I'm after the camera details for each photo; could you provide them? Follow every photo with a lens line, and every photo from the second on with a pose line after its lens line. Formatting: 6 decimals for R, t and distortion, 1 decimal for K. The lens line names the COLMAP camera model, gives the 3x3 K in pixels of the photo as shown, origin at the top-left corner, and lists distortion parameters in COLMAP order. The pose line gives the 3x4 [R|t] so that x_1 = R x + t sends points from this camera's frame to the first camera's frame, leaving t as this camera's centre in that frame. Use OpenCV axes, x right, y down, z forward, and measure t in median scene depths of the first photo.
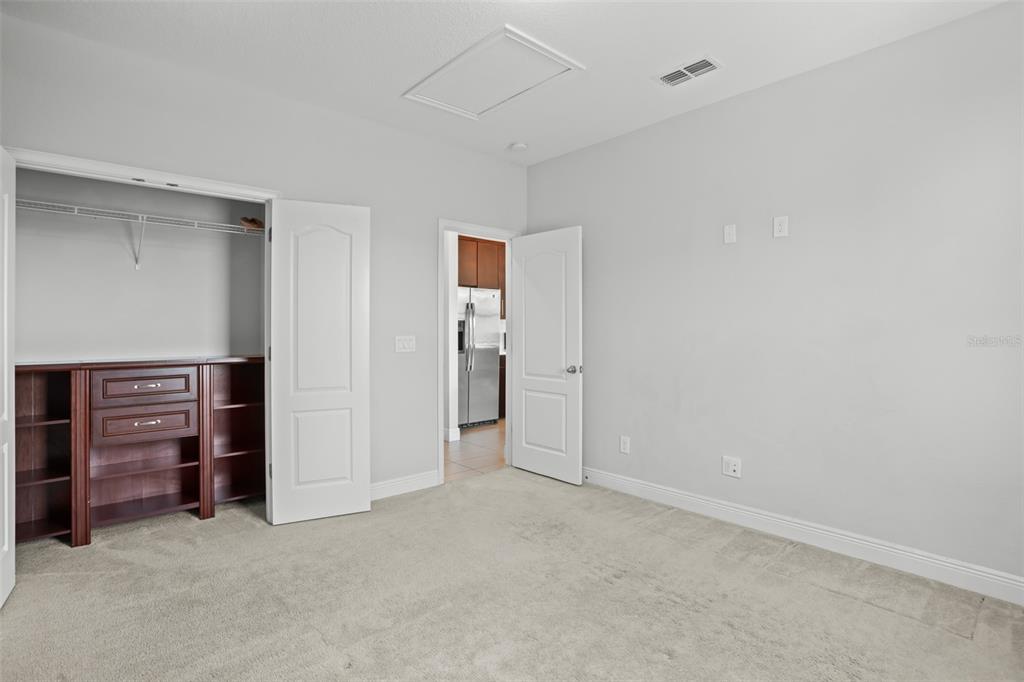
lens RADIAL K [[497.5, 0, 503.2], [0, 497.5, 333.8], [0, 0, 1]] dist [-0.022944, 0.000314]
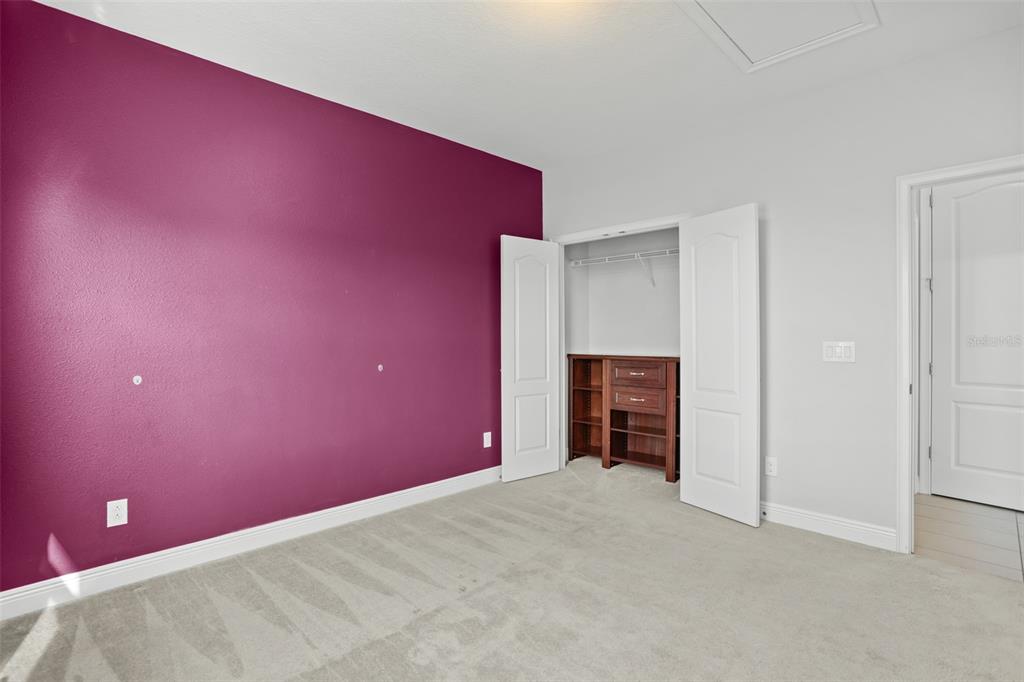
lens RADIAL K [[497.5, 0, 503.2], [0, 497.5, 333.8], [0, 0, 1]] dist [-0.022944, 0.000314]
pose [[0.057351, -0.002126, -0.998352, 0.736262], [-0.001588, 0.999996, -0.002221, -0.003406], [0.998353, 0.001713, 0.057347, 0.559784]]
